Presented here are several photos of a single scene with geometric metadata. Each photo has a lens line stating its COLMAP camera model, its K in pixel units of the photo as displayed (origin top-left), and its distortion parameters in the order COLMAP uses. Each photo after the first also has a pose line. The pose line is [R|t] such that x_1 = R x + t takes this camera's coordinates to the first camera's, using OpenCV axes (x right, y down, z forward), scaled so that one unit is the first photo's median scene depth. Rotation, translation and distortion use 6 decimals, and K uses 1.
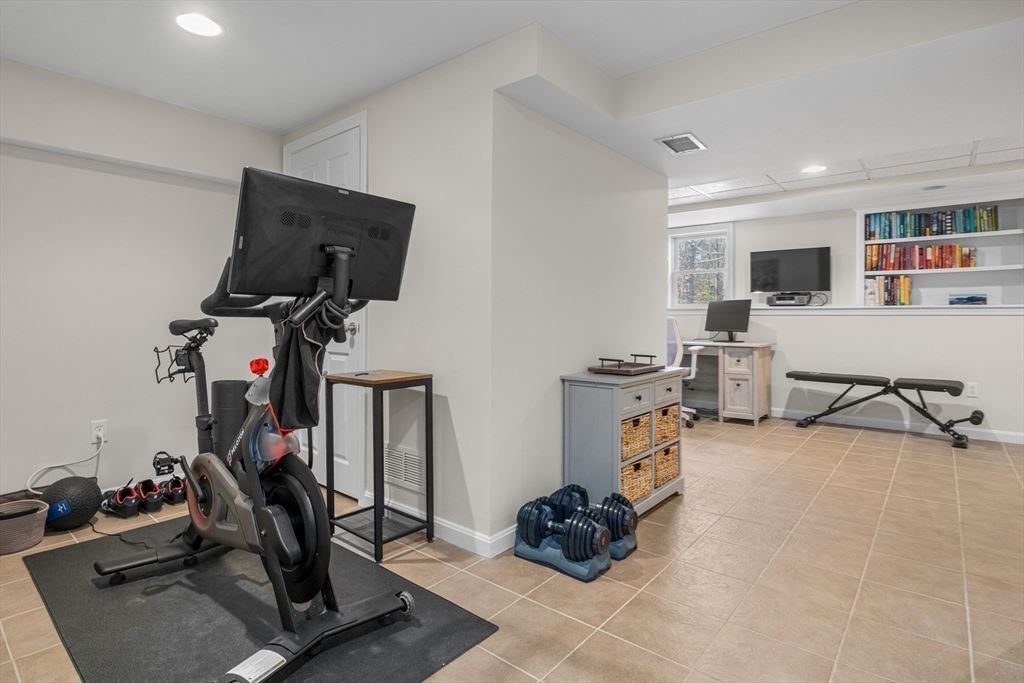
lens RADIAL K [[514.1, 0, 534.2], [0, 514.1, 323.2], [0, 0, 1]] dist [-0.001948, 0.001784]
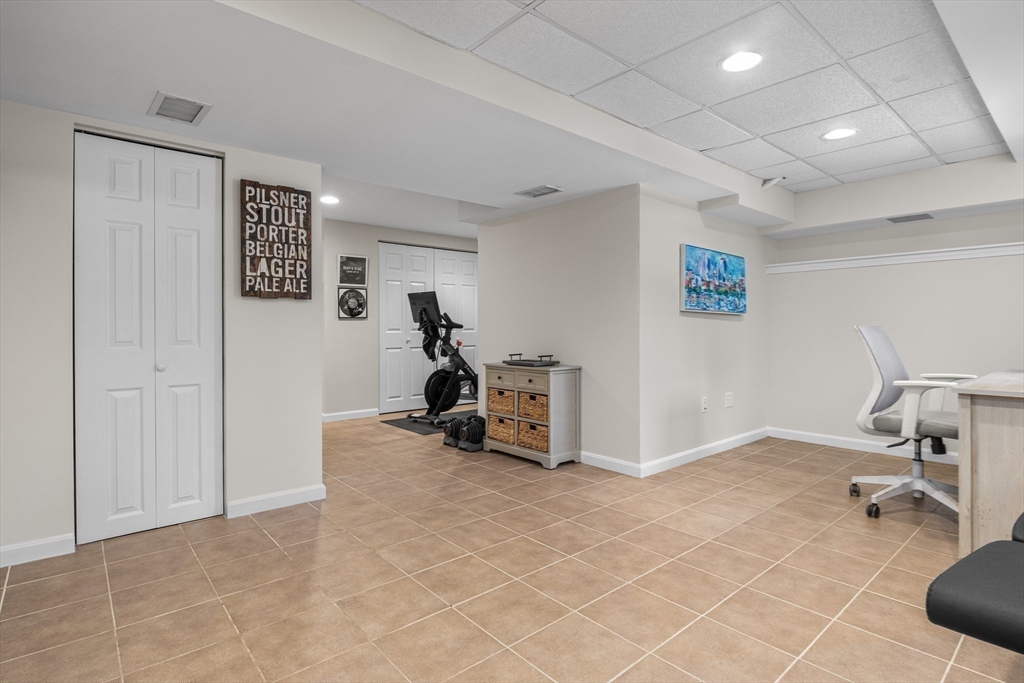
lens RADIAL K [[514.1, 0, 514.7], [0, 514.1, 335.4], [0, 0, 1]] dist [-0.001948, 0.001784]
pose [[-0.180775, 0.011059, -0.983462, 0.951763], [-0.006710, 0.999900, 0.012478, -0.004939], [0.983502, 0.008855, -0.180682, 0.712027]]
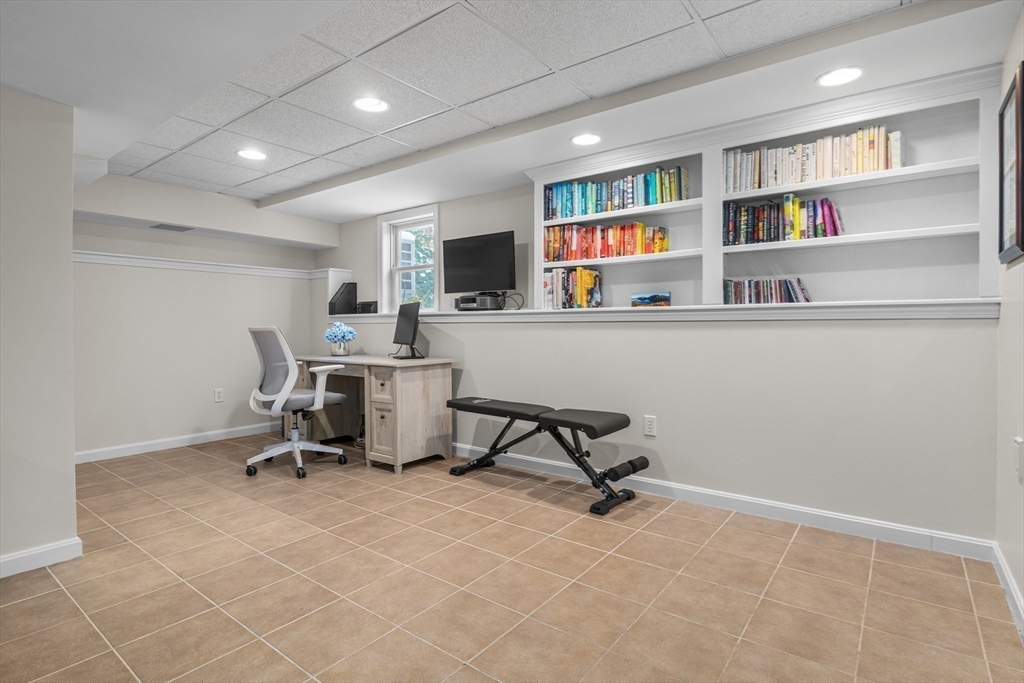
lens RADIAL K [[514.1, 0, 513.8], [0, 514.1, 336.3], [0, 0, 1]] dist [-0.001948, 0.001784]
pose [[0.999737, -0.006647, 0.021971, 0.599558], [0.006453, 0.999940, 0.008875, -0.001750], [-0.022028, -0.008731, 0.999719, 0.270454]]
